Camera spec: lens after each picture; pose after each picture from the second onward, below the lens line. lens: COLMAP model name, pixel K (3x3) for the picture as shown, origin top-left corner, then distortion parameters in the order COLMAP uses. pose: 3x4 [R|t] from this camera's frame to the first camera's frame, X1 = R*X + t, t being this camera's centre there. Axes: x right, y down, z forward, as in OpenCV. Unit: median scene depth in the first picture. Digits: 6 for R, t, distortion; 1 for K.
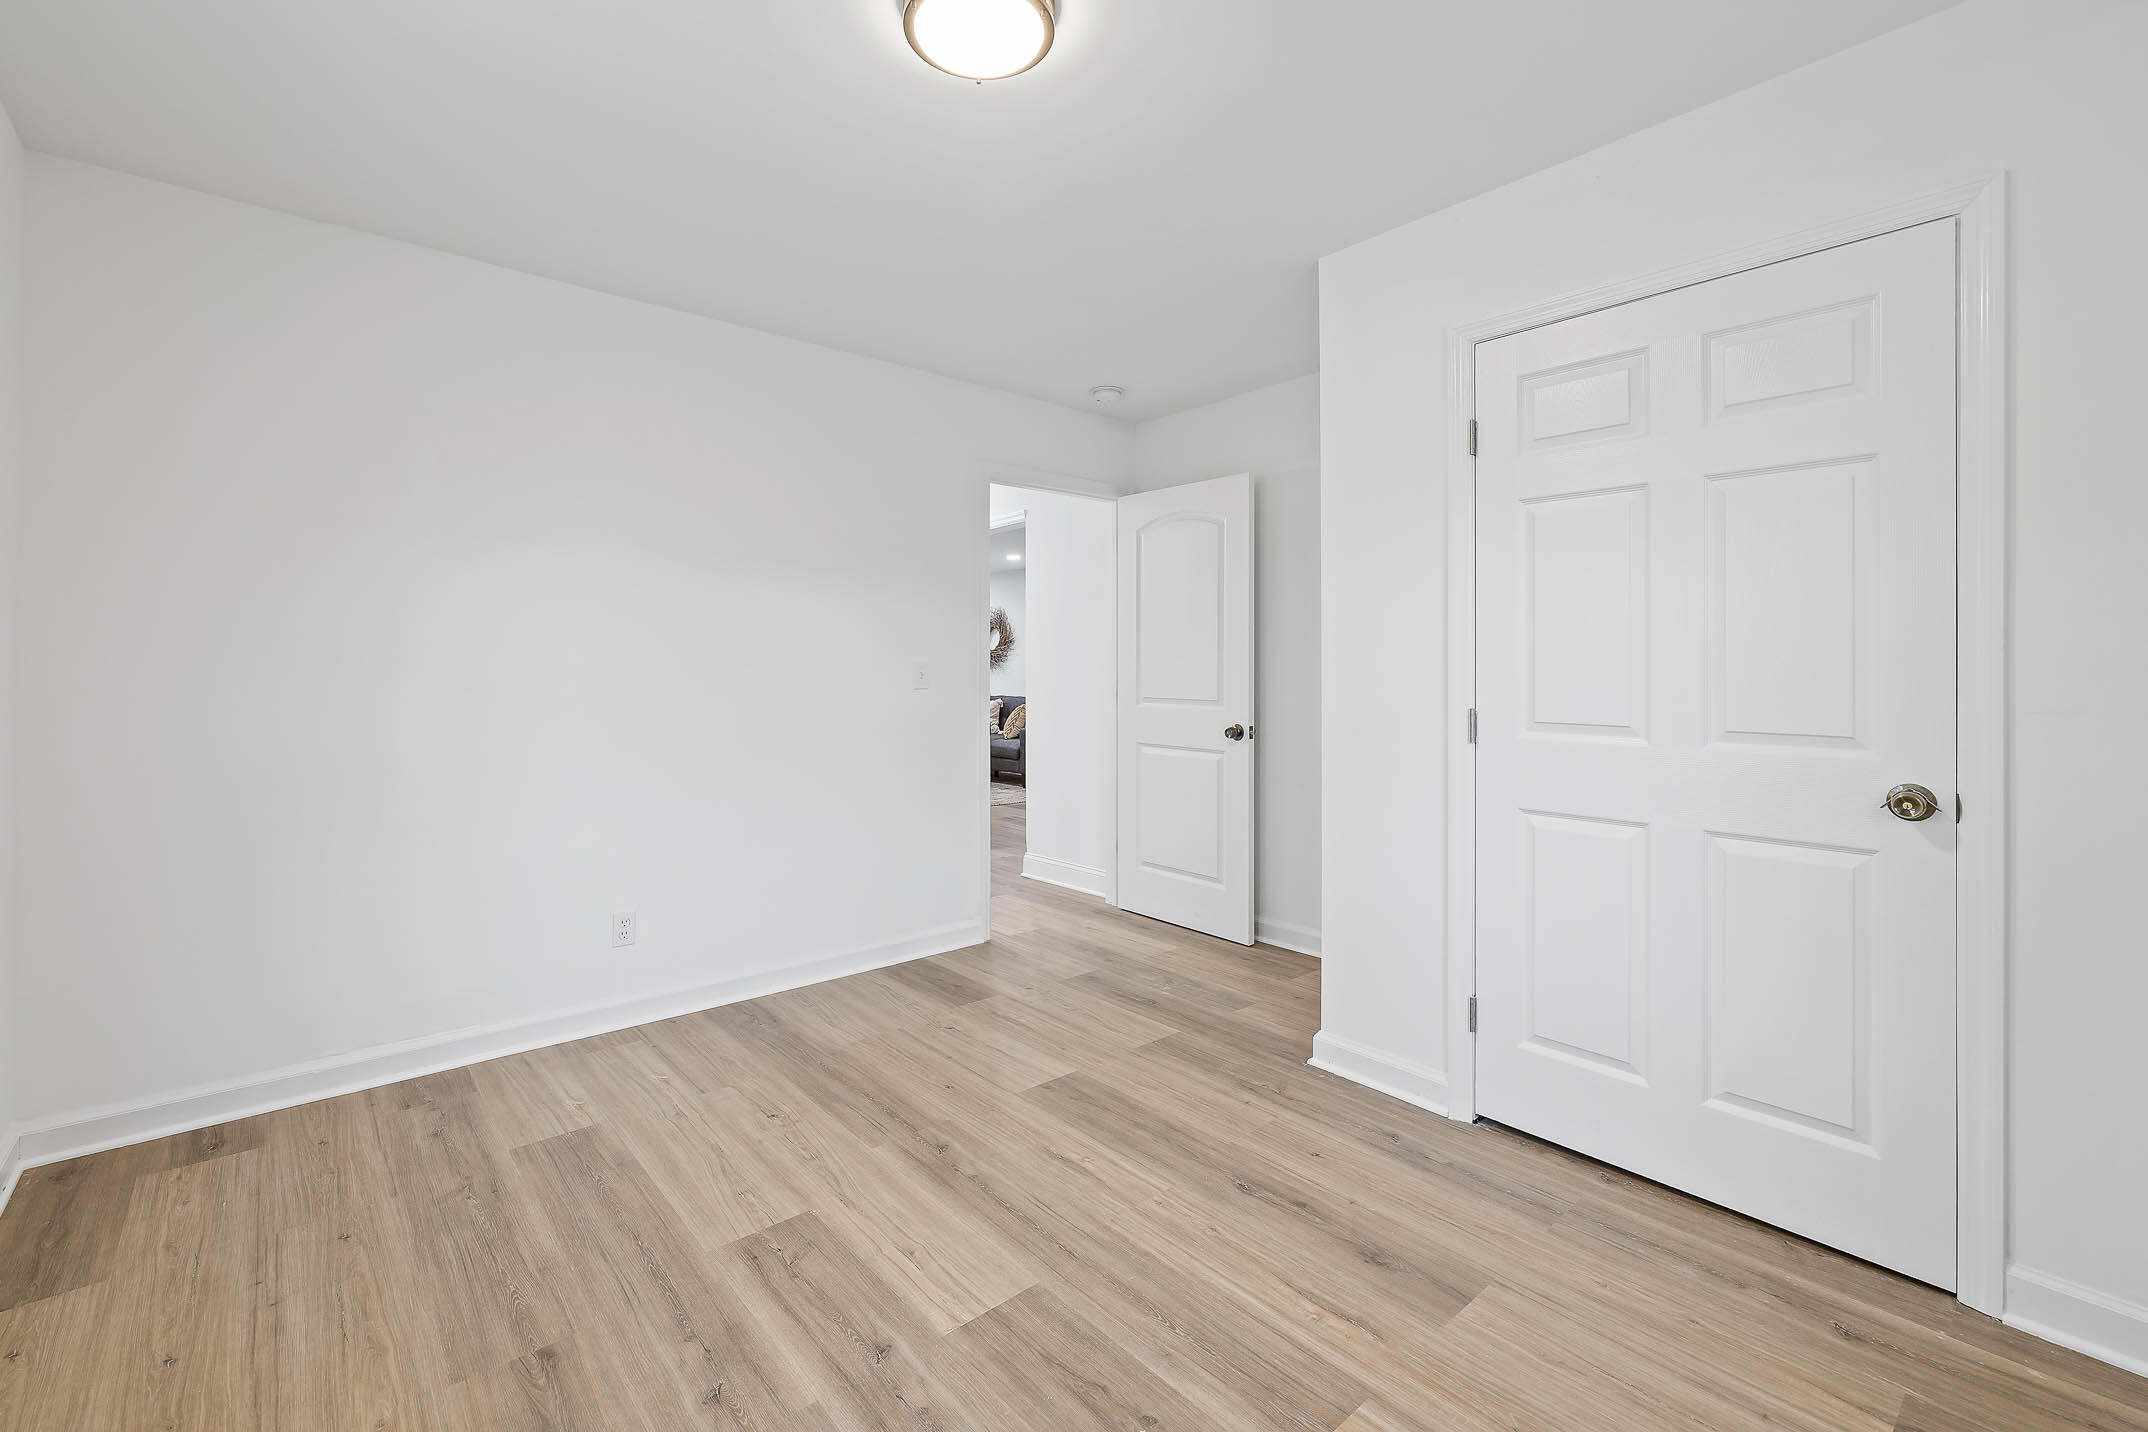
lens RADIAL K [[909.1, 0, 1088.0], [0, 909.1, 665.9], [0, 0, 1]] dist [0.000951, -0.001122]
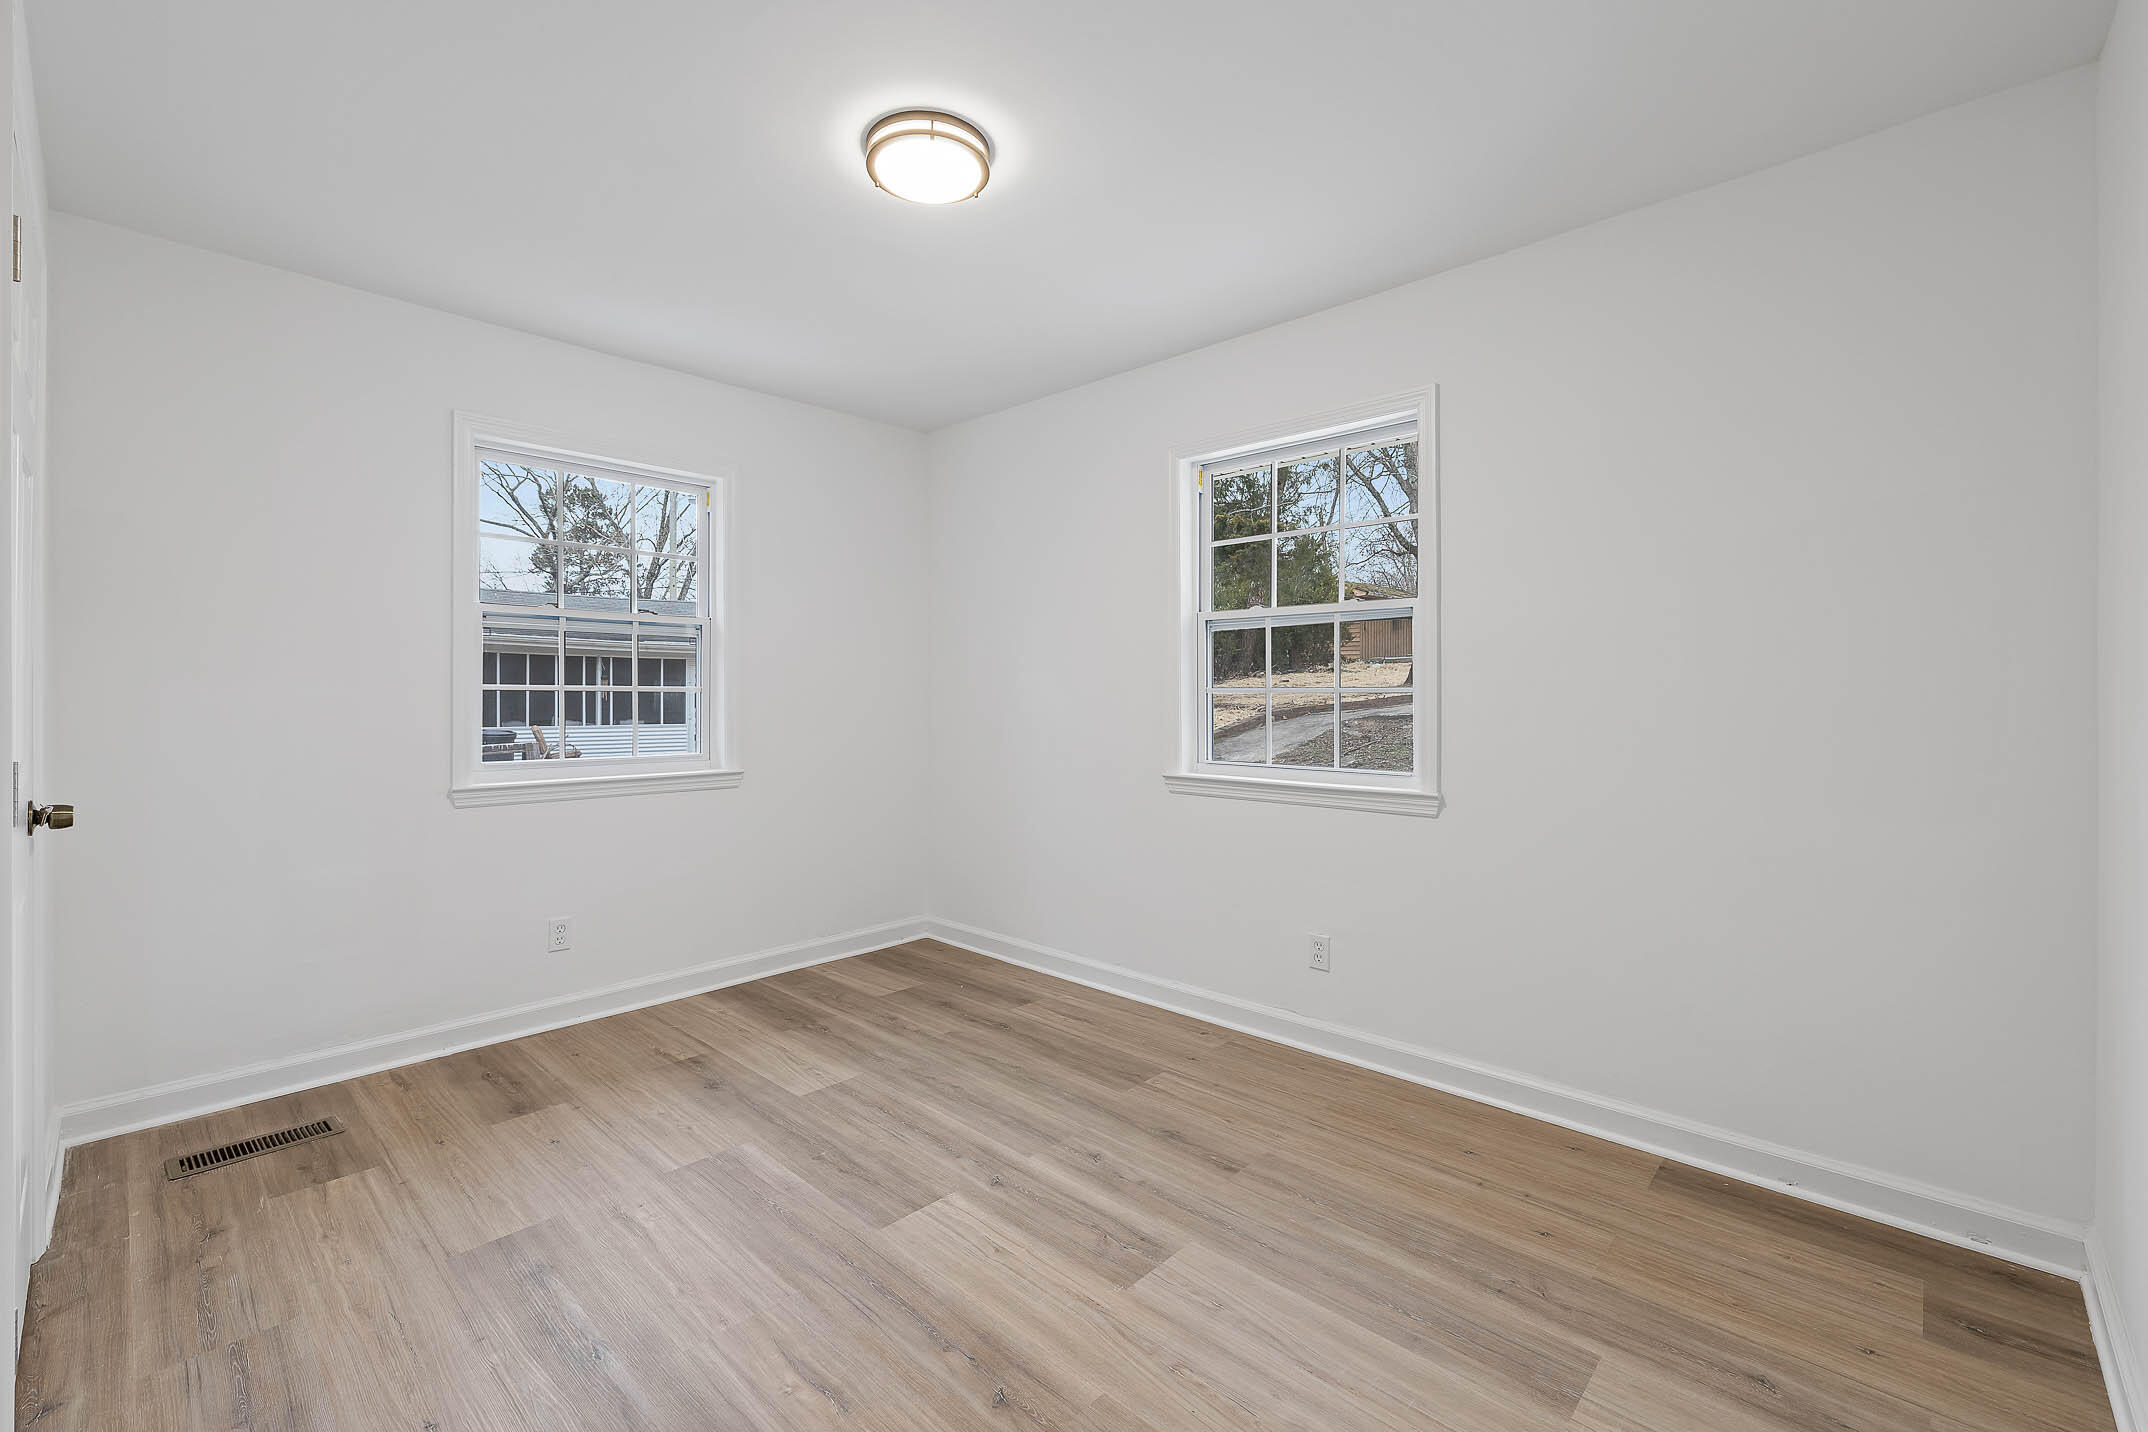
lens RADIAL K [[909.1, 0, 1073.1], [0, 909.1, 705.2], [0, 0, 1]] dist [0.000951, -0.001122]
pose [[-0.996231, 0.000650, -0.086738, -0.194987], [0.000106, 0.999980, 0.006279, 0.012570], [0.086740, 0.006246, -0.996211, 2.098365]]
